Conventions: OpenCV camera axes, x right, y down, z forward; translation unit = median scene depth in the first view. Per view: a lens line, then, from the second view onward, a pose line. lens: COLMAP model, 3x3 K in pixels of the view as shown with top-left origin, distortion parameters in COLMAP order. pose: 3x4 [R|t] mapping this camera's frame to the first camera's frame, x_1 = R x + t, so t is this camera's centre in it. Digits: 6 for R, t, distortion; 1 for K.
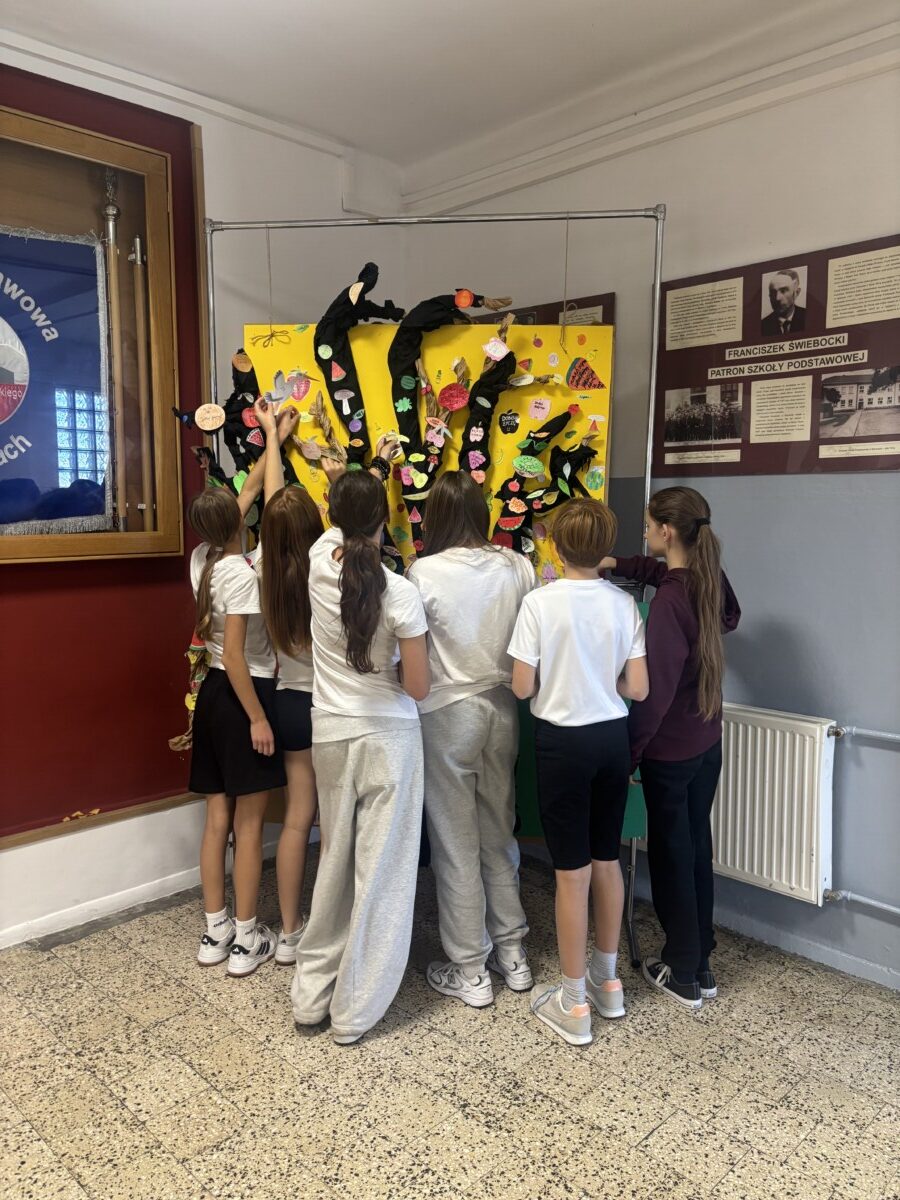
lens RADIAL K [[929.7, 0, 454.1], [0, 929.7, 605.0], [0, 0, 1]] dist [0.015065, -0.005677]
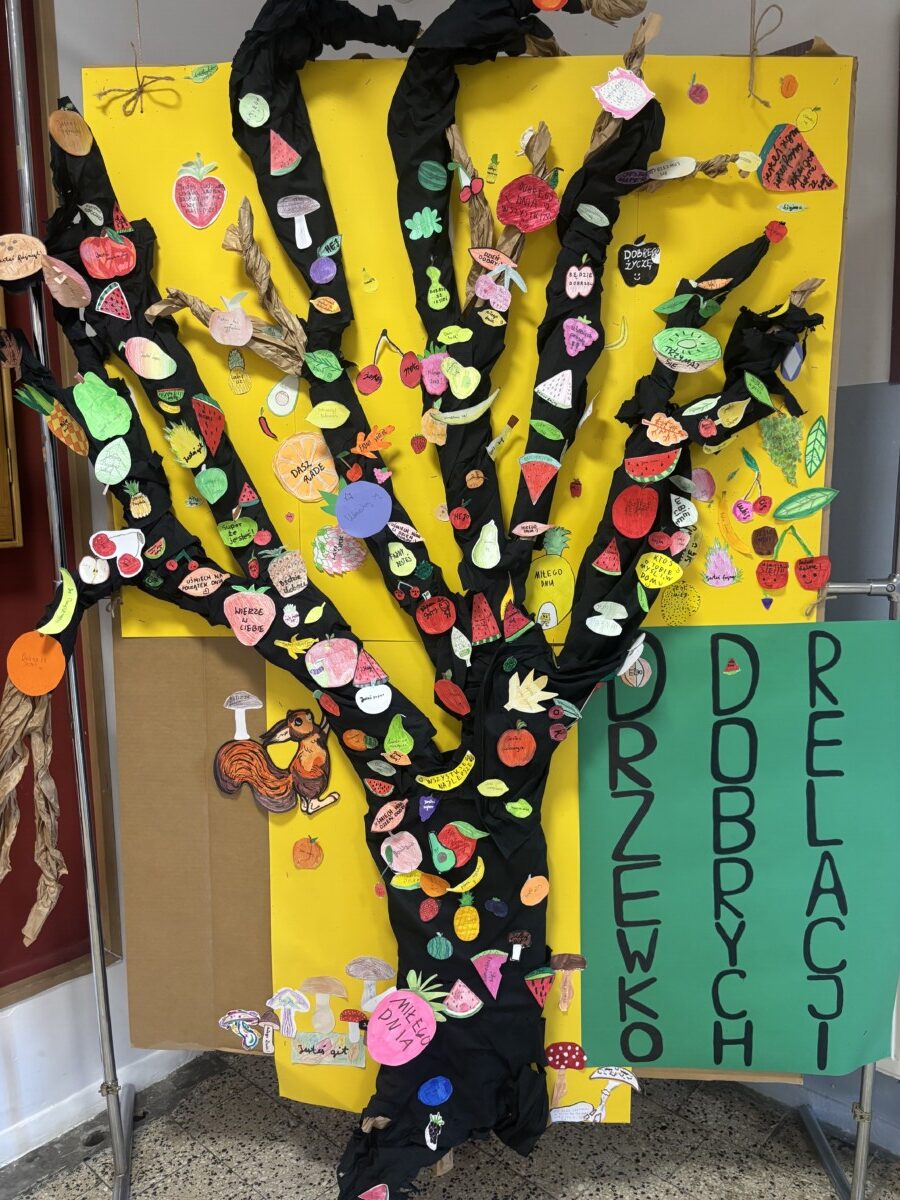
lens RADIAL K [[929.7, 0, 454.1], [0, 929.7, 605.0], [0, 0, 1]] dist [0.015065, -0.005677]
pose [[0.997698, -0.025336, 0.062906, -0.073920], [0.024496, 0.999601, 0.014098, -0.025685], [-0.063238, -0.012525, 0.997920, 0.519814]]
